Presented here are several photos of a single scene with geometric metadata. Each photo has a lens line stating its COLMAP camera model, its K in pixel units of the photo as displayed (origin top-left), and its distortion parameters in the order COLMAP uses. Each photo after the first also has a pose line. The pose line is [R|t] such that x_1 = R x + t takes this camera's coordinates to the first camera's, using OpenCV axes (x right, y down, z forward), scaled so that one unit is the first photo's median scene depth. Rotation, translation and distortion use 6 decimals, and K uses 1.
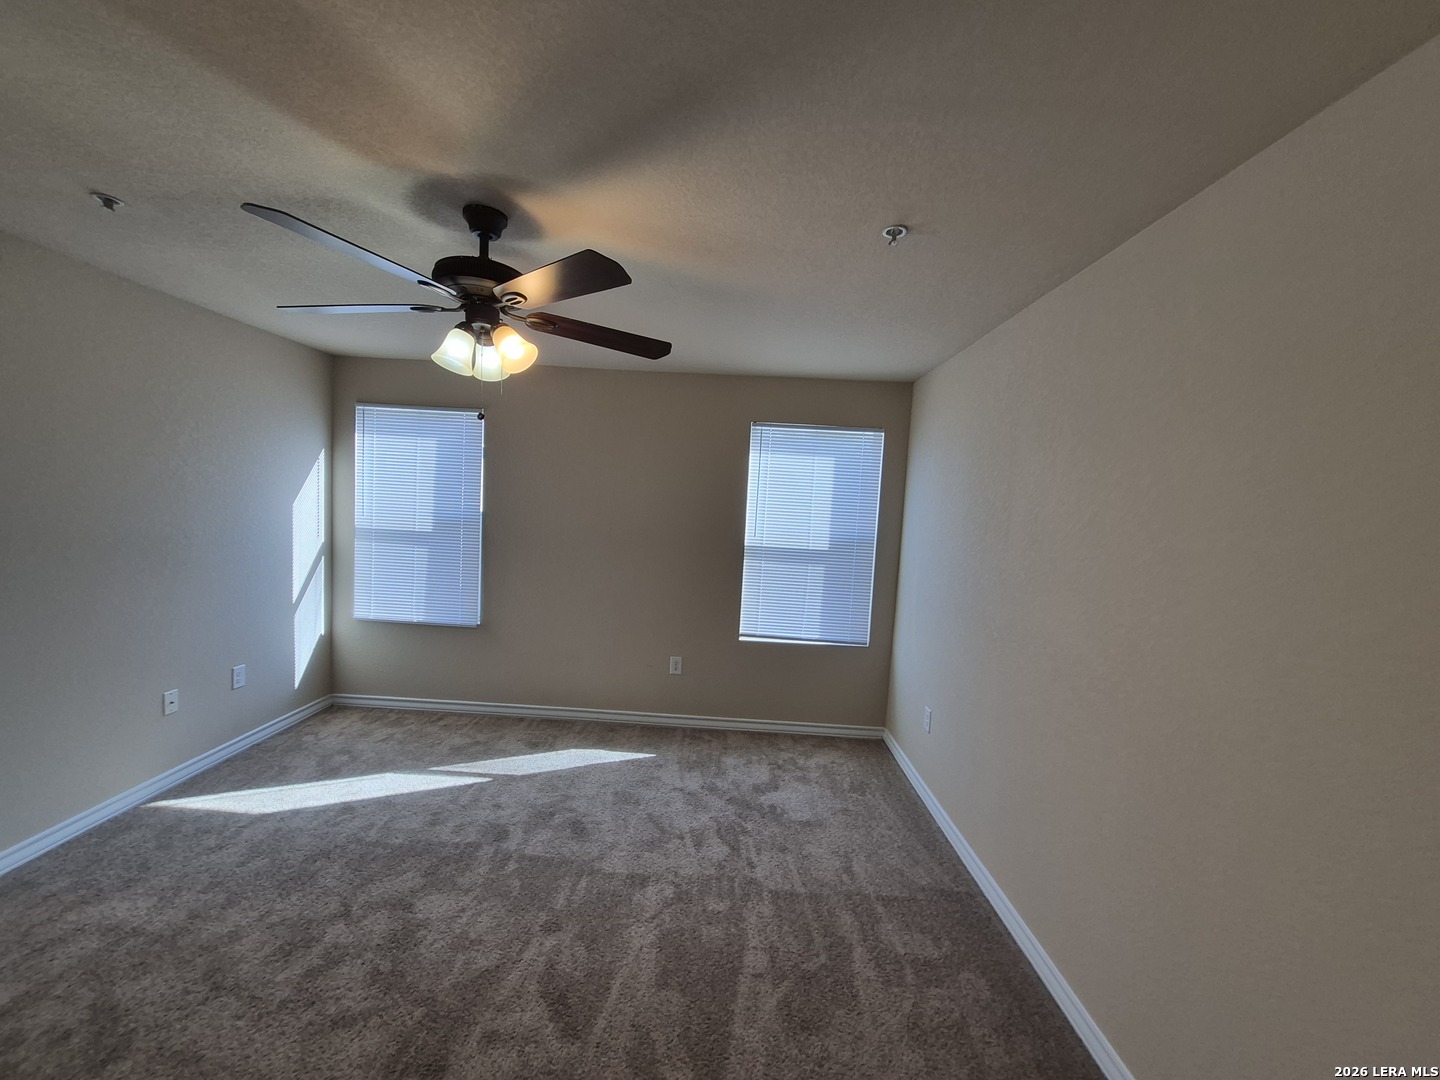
lens RADIAL K [[568.7, 0, 717.3], [0, 568.7, 548.9], [0, 0, 1]] dist [0.009205, 0.000129]
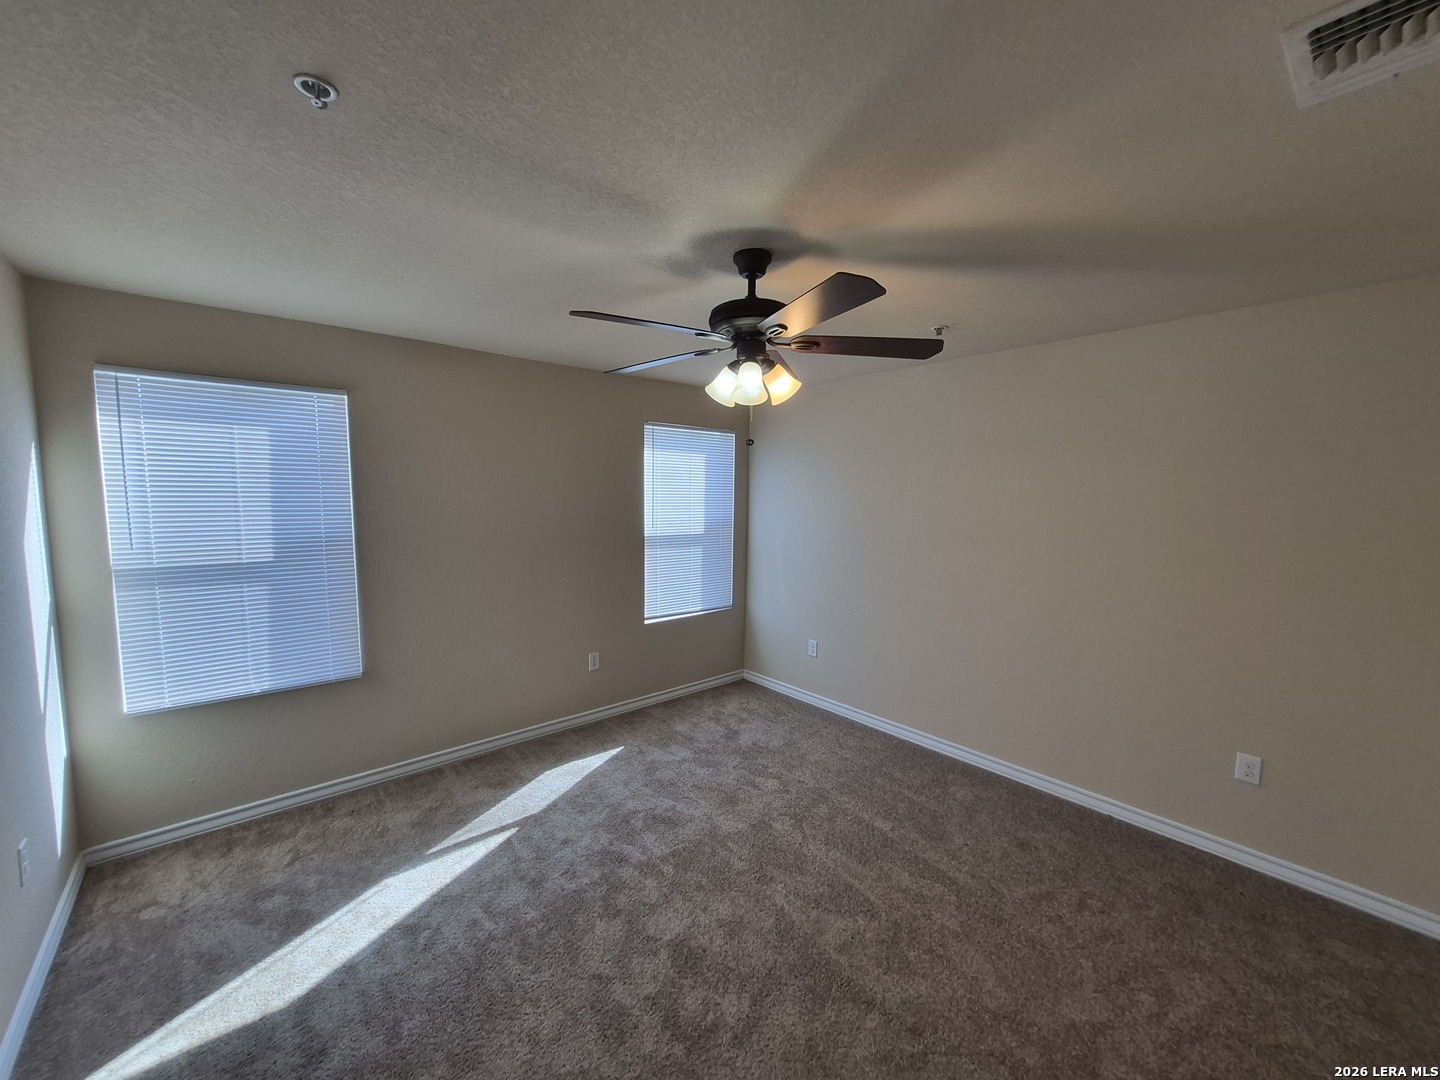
lens RADIAL K [[565.4, 0, 710.2], [0, 565.4, 545.8], [0, 0, 1]] dist [0.005926, 0.000144]
pose [[0.739273, -0.110248, 0.664320, -0.644545], [0.083295, 0.993902, 0.072251, -0.061847], [-0.668235, 0.001921, 0.743948, 0.133680]]
